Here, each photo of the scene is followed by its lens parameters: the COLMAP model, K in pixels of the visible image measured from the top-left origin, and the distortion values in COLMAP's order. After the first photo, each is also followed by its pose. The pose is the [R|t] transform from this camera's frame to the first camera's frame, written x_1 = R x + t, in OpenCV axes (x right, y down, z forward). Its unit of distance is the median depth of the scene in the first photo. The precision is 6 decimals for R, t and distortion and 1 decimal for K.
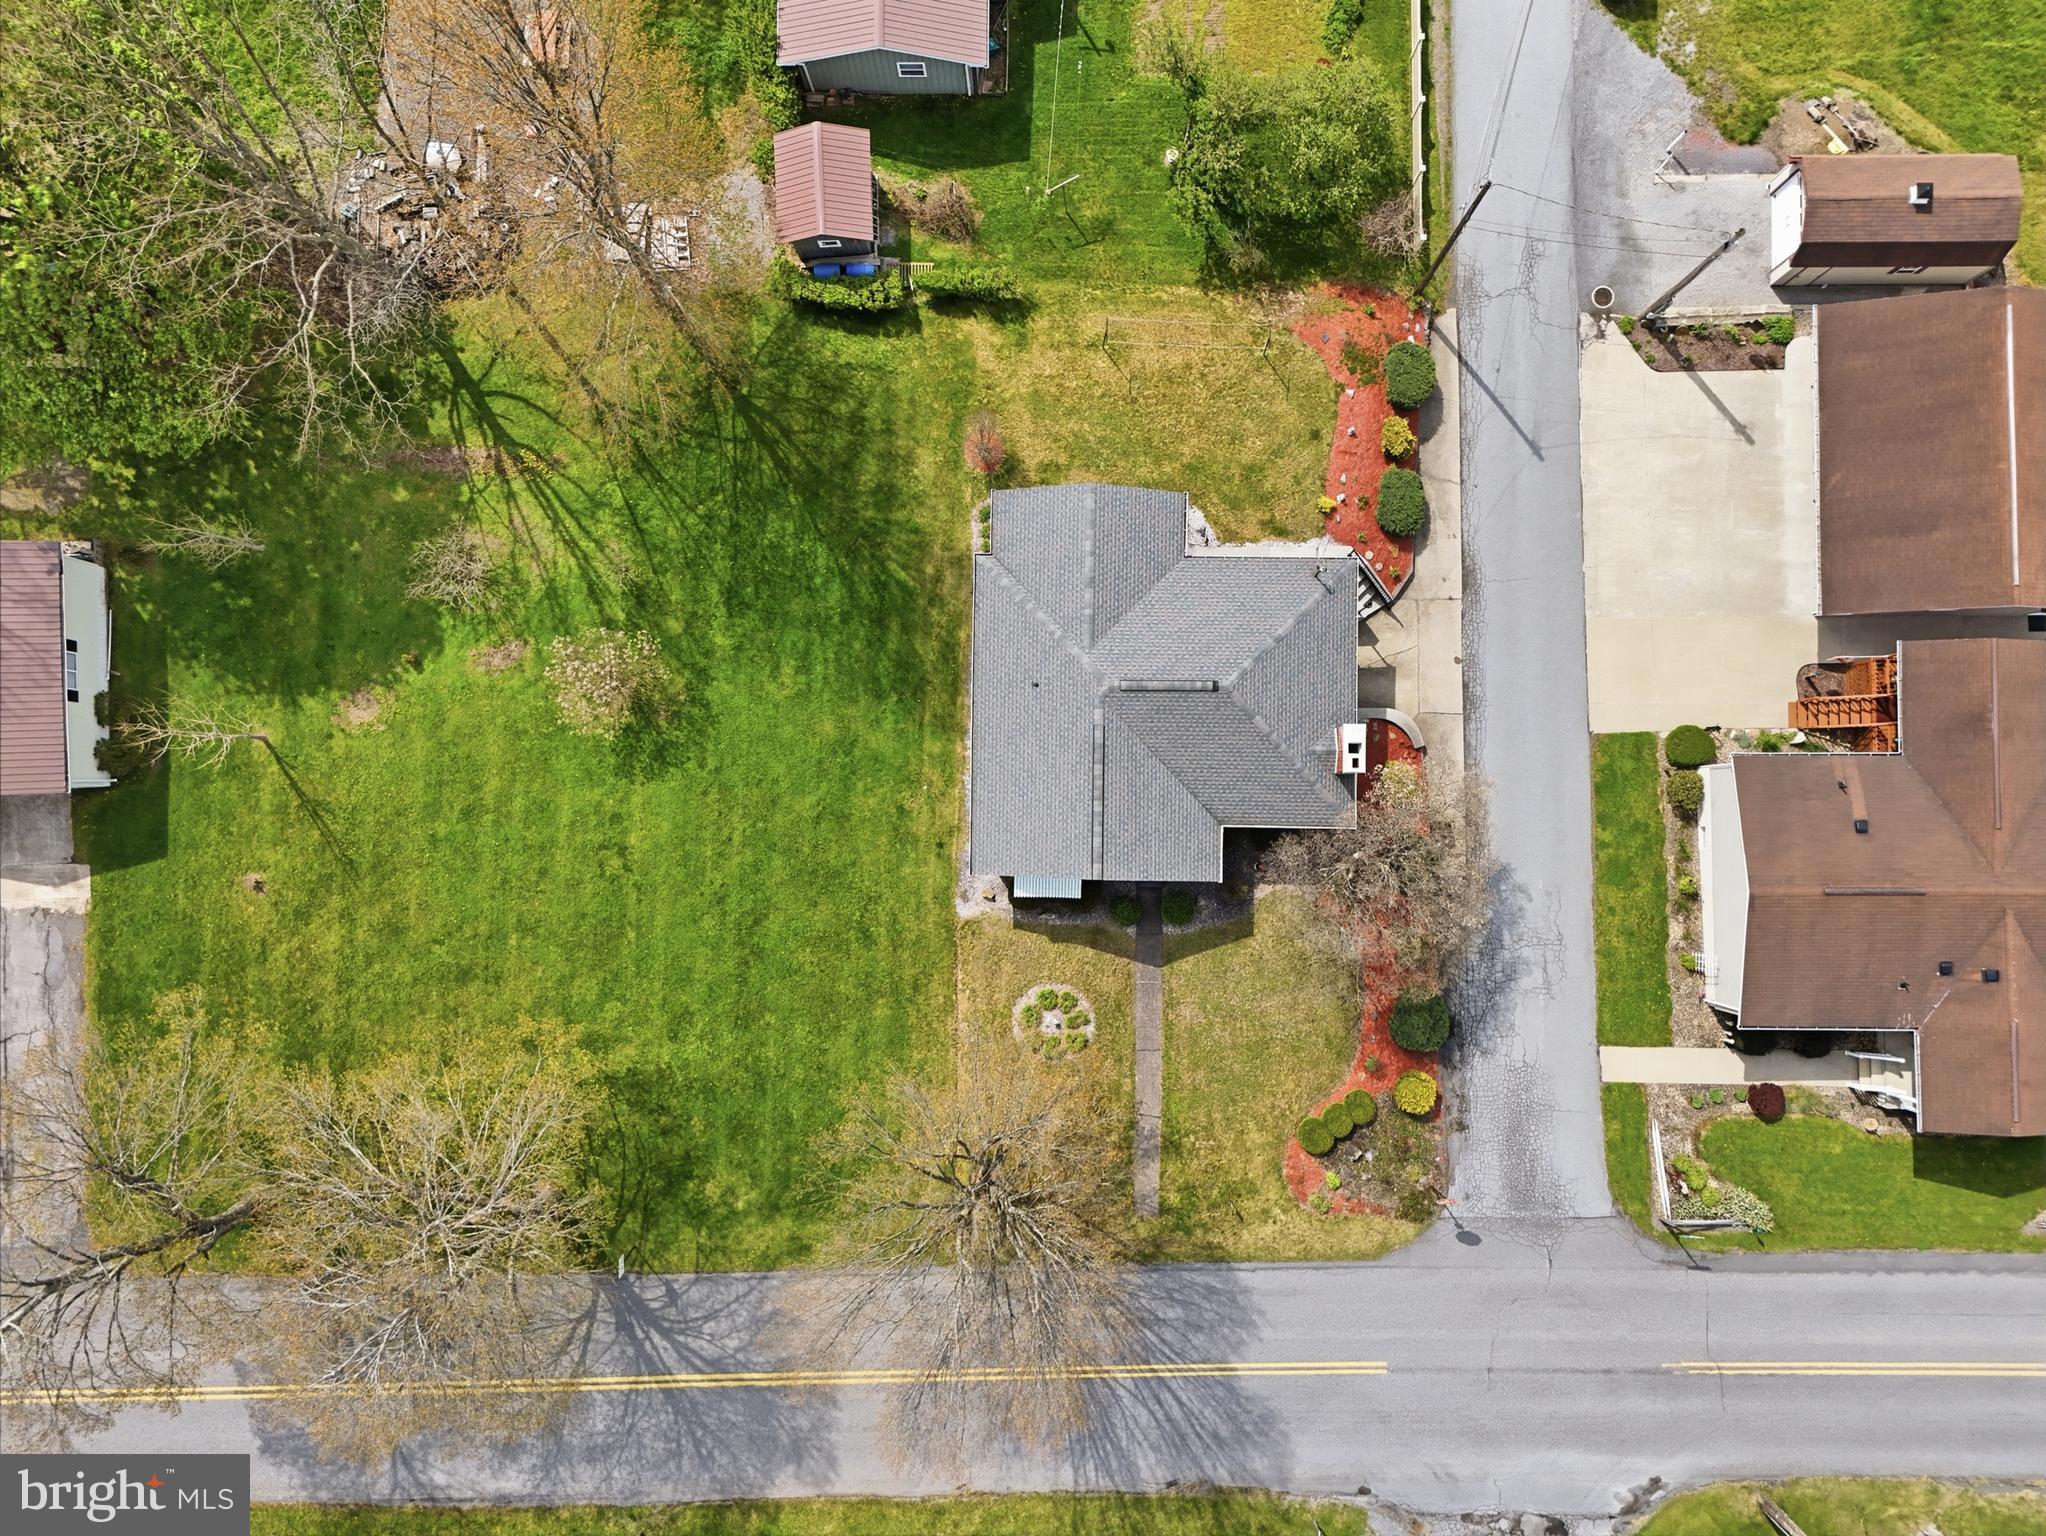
lens RADIAL K [[1512.8, 0, 1023.0], [0, 1512.8, 768.0], [0, 0, 1]] dist [0.038962, -0.001396]
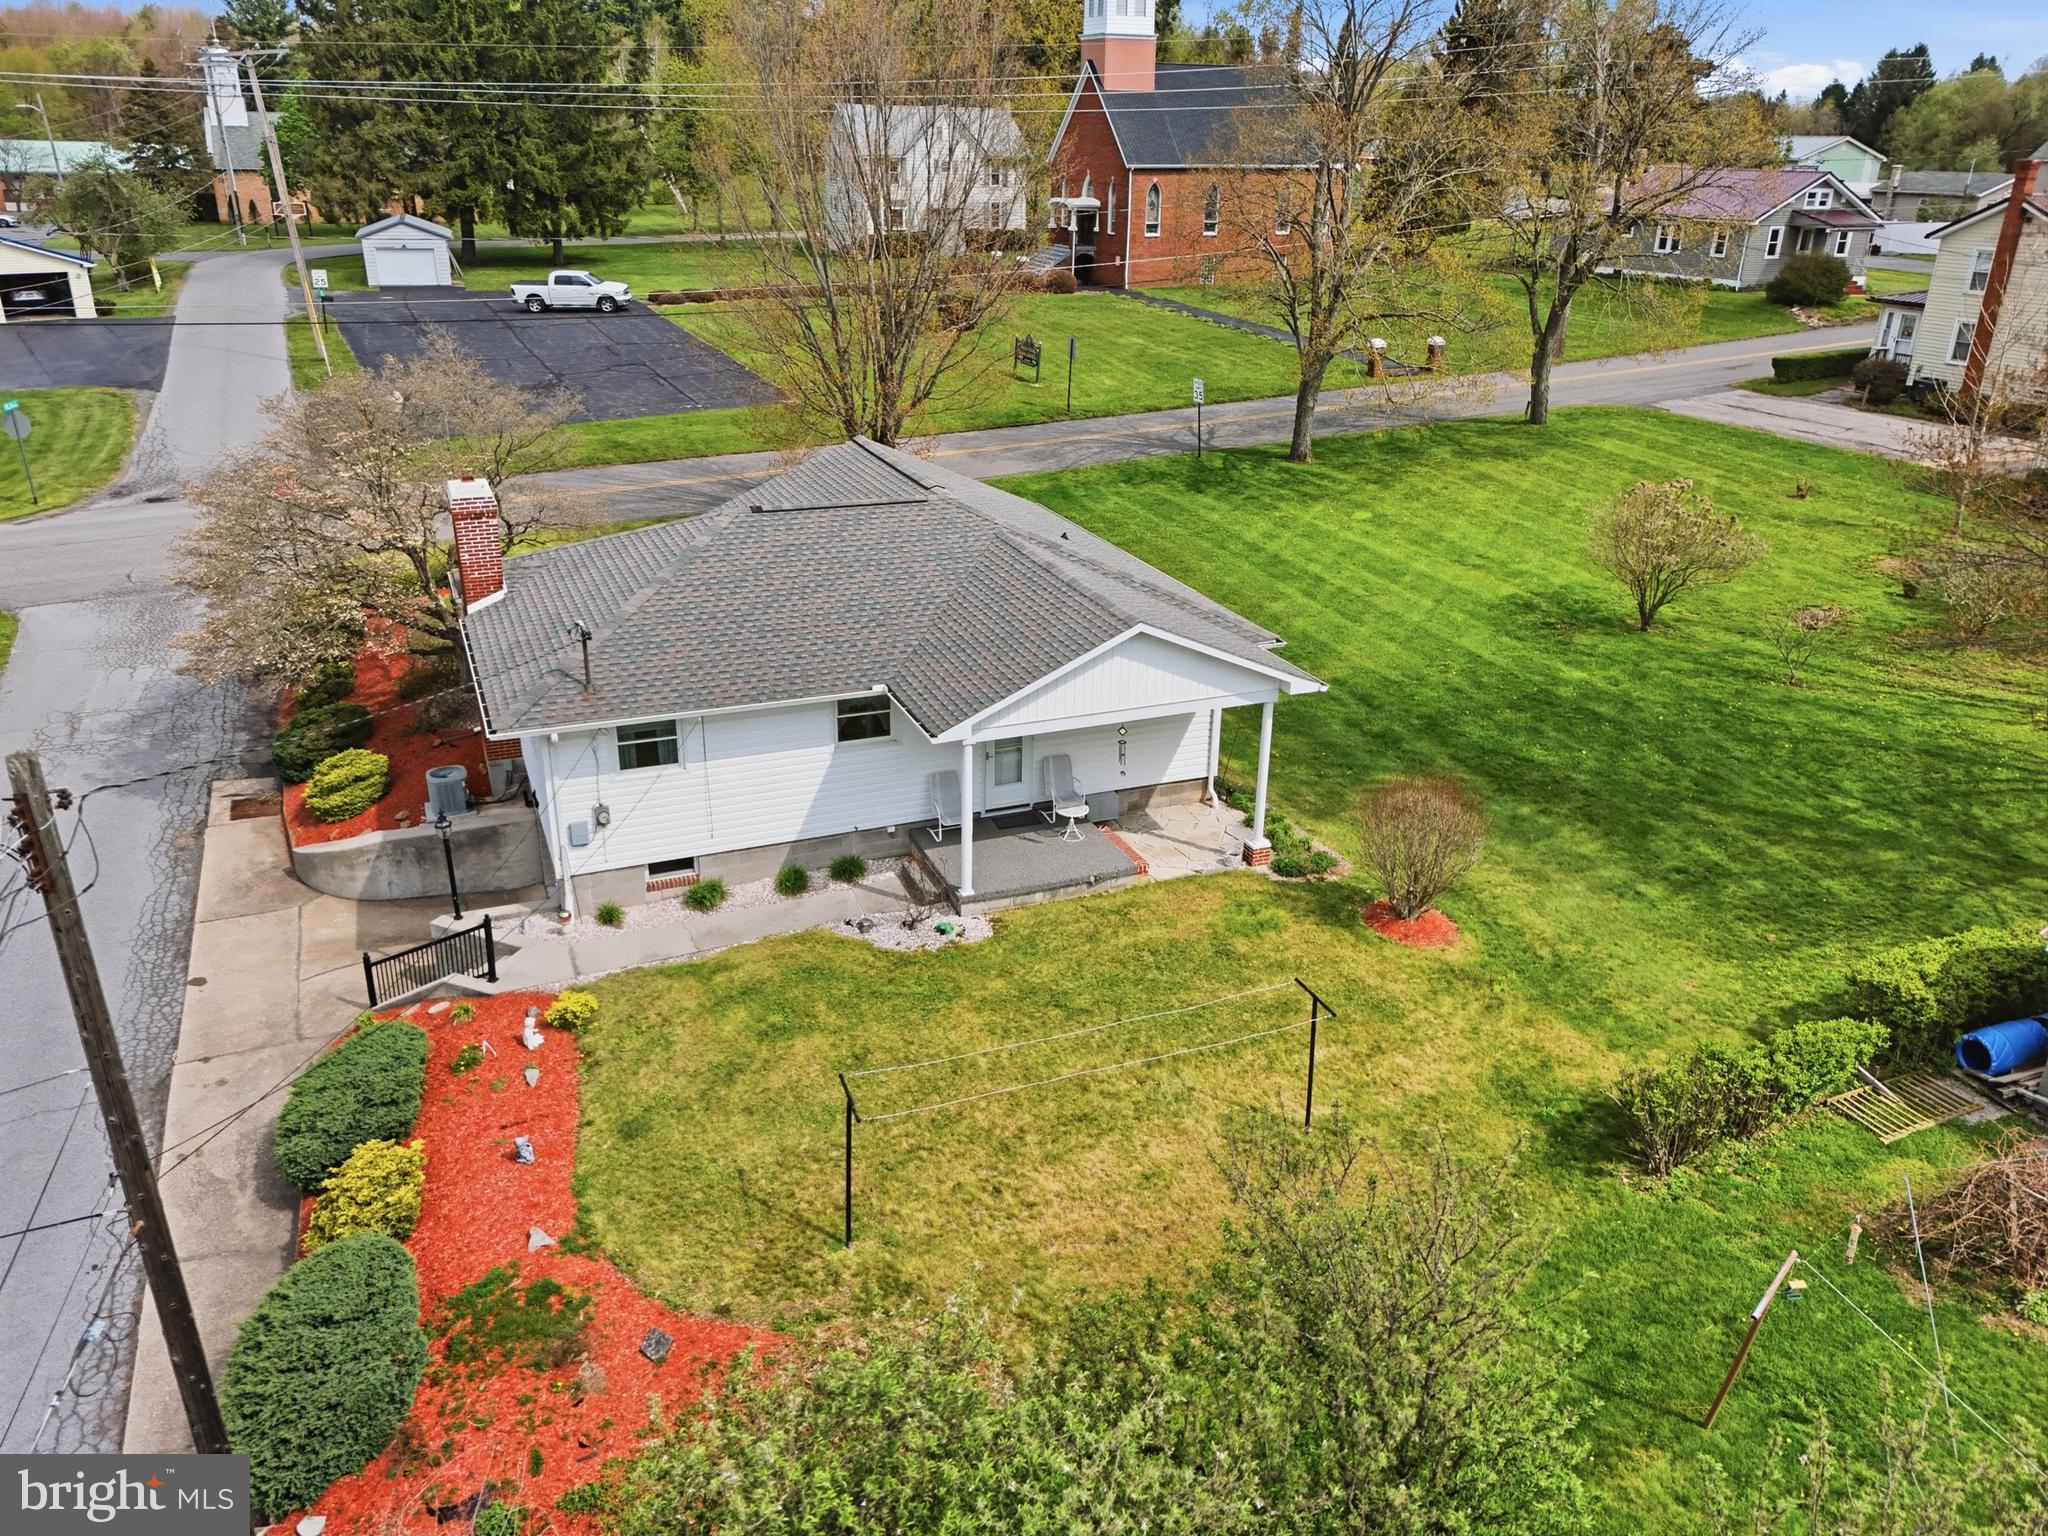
lens RADIAL K [[1514.3, 0, 1024.0], [0, 1514.3, 768.0], [0, 0, 1]] dist [0.038962, -0.001396]
pose [[-0.918647, 0.150896, -0.365126, 0.231674], [-0.394951, -0.327273, 0.858432, -0.537059], [0.010038, 0.932804, 0.360245, 0.828386]]
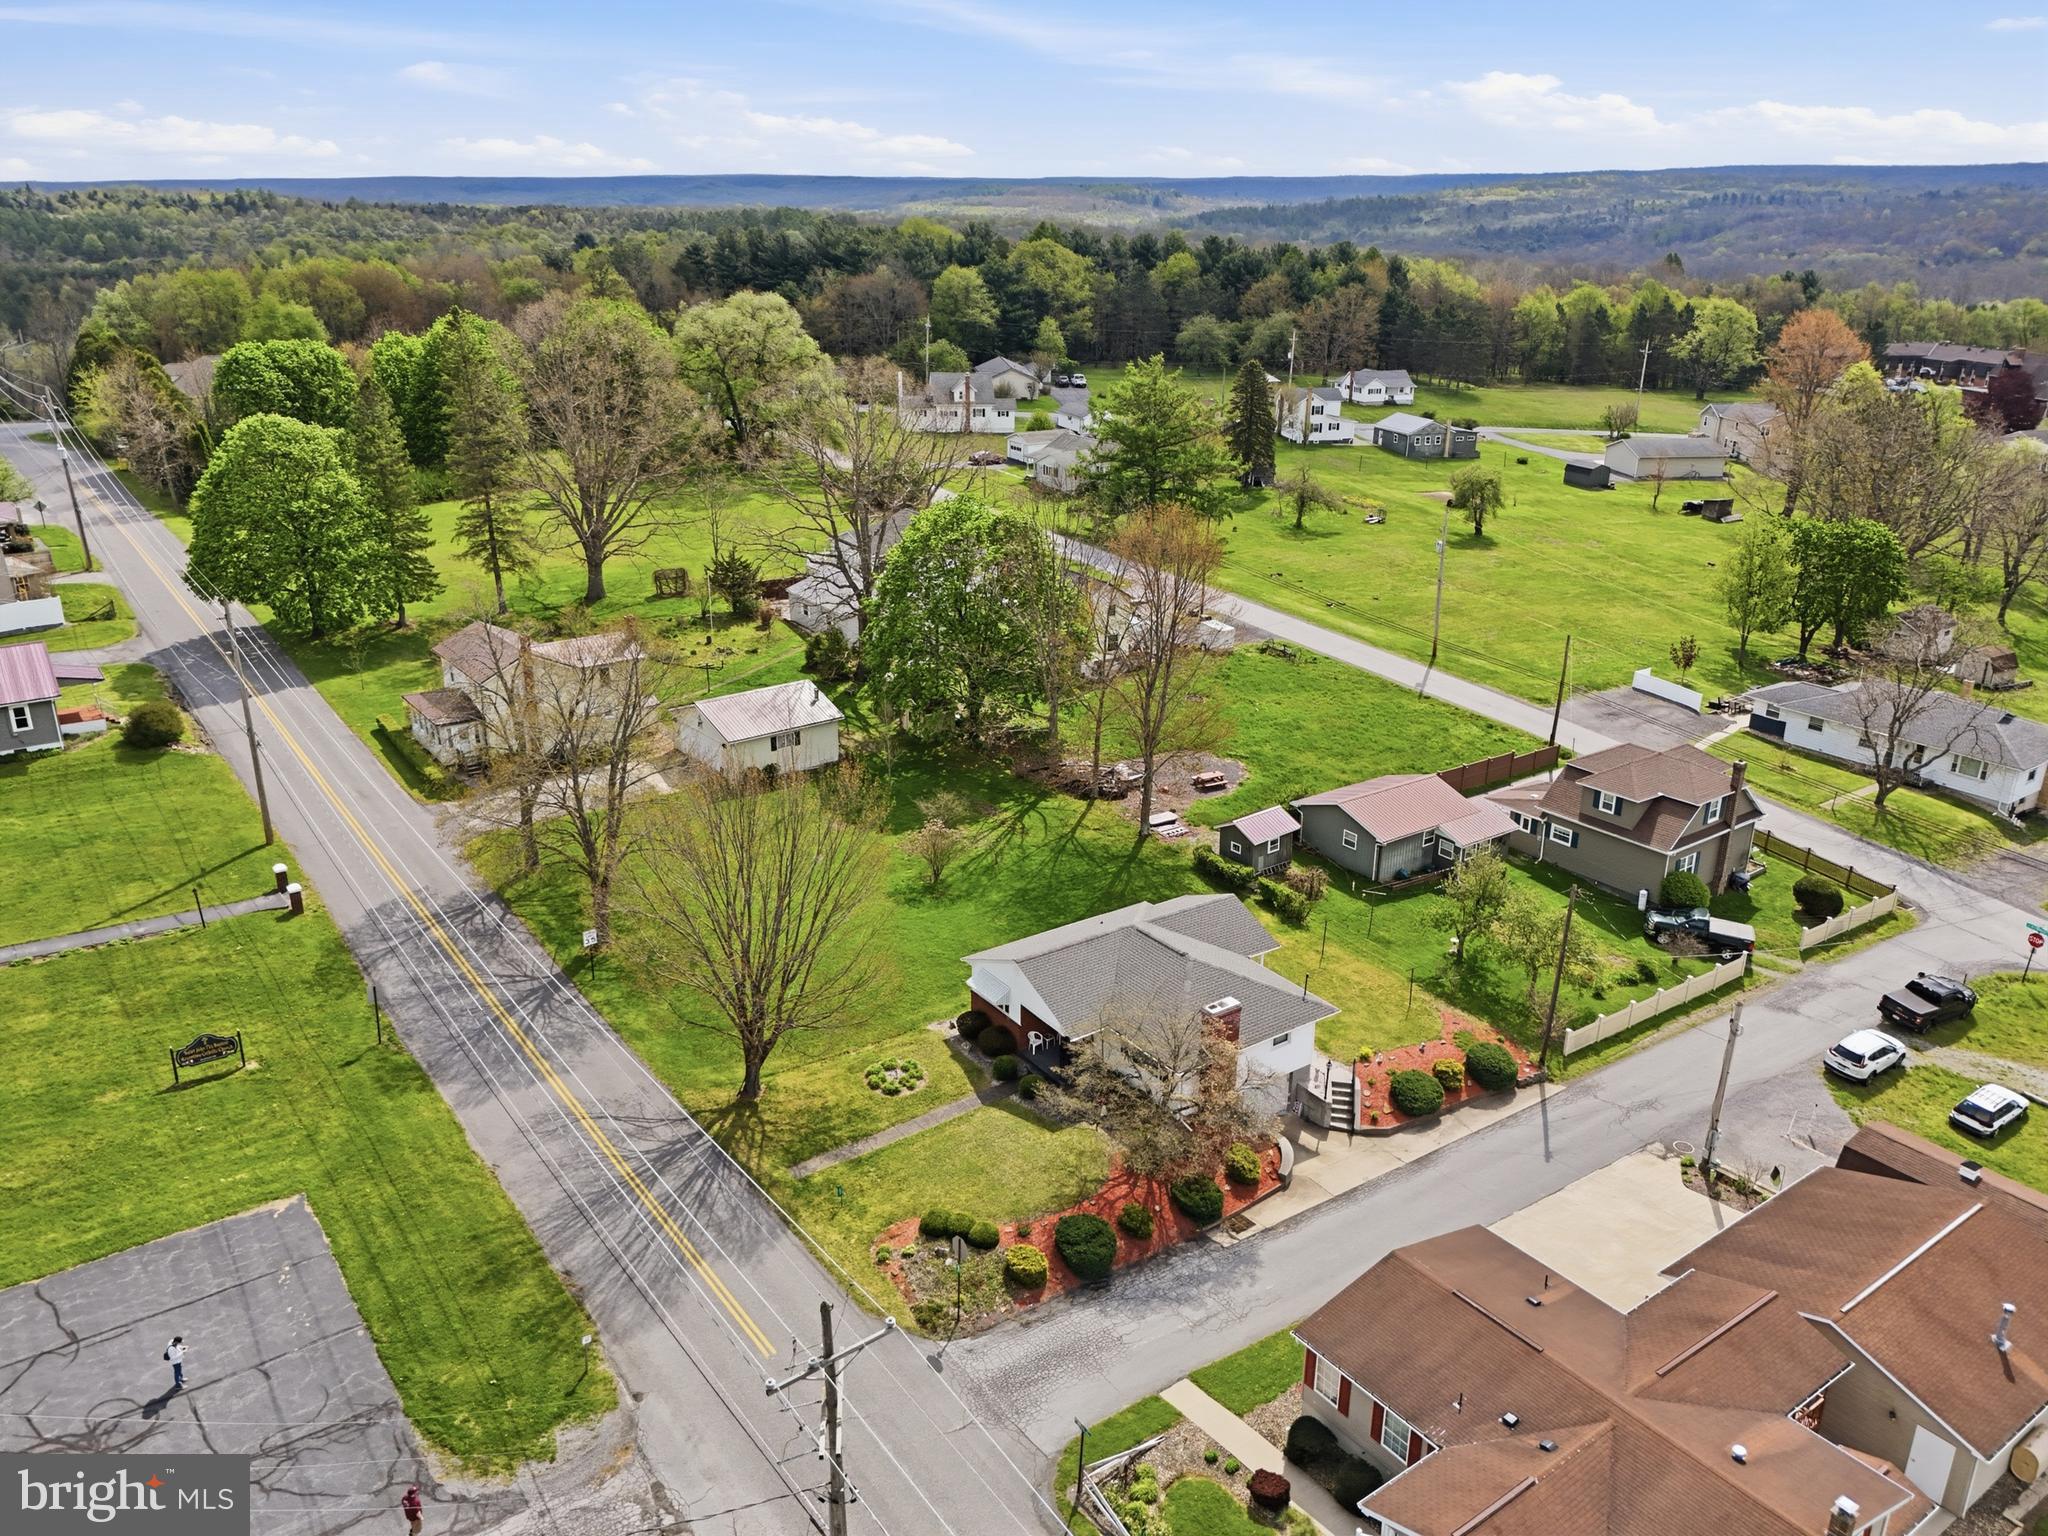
lens RADIAL K [[1514.3, 0, 1024.0], [0, 1514.3, 768.0], [0, 0, 1]] dist [0.038962, -0.001396]
pose [[0.591589, 0.296623, -0.749692, 0.903073], [-0.806092, 0.235397, -0.542958, 0.675816], [0.015422, 0.925528, 0.378364, 0.311059]]
